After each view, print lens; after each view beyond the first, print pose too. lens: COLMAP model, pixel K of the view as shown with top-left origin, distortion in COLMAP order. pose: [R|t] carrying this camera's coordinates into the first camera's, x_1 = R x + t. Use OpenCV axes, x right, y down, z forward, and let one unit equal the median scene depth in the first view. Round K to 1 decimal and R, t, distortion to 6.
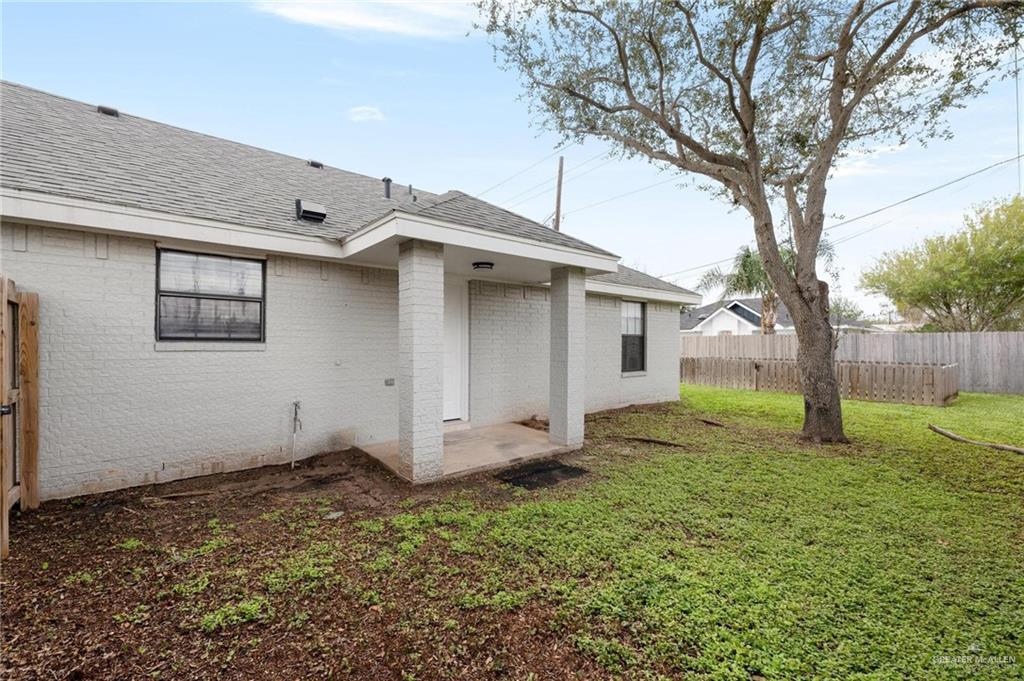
lens RADIAL K [[415.3, 0, 513.9], [0, 415.3, 344.7], [0, 0, 1]] dist [-0.000943, 0.000046]
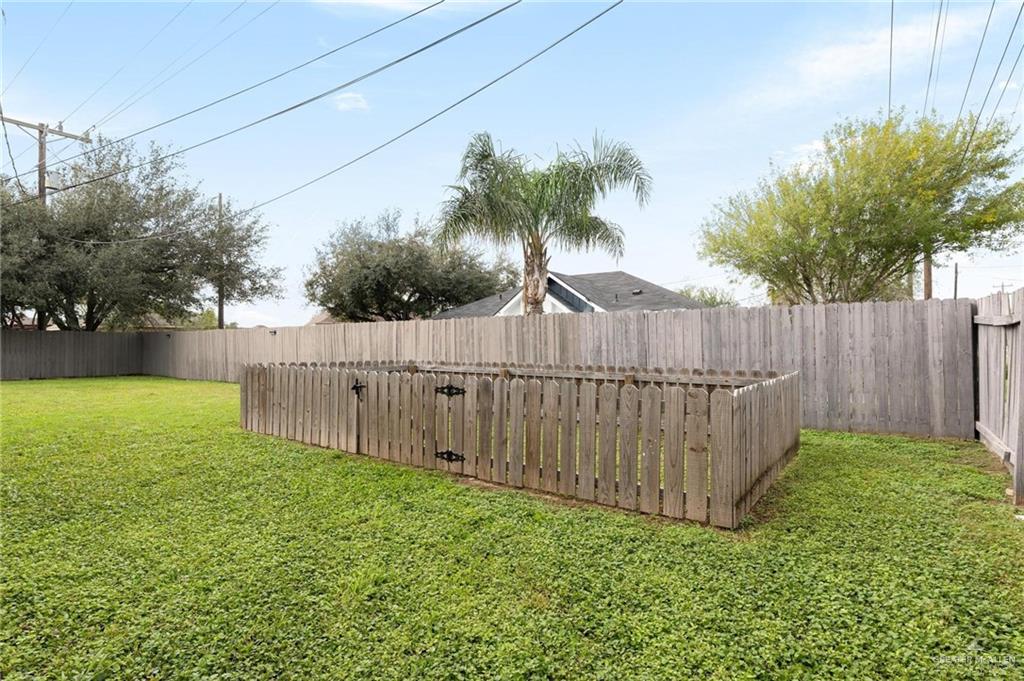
lens RADIAL K [[541.9, 0, 512.0], [0, 541.9, 340.5], [0, 0, 1]] dist [-0.000691, -0.000122]
pose [[0.958500, -0.000576, 0.285091, 0.557317], [0.003001, 0.999963, -0.008068, 0.015175], [-0.285075, 0.008589, 0.958467, 0.488296]]
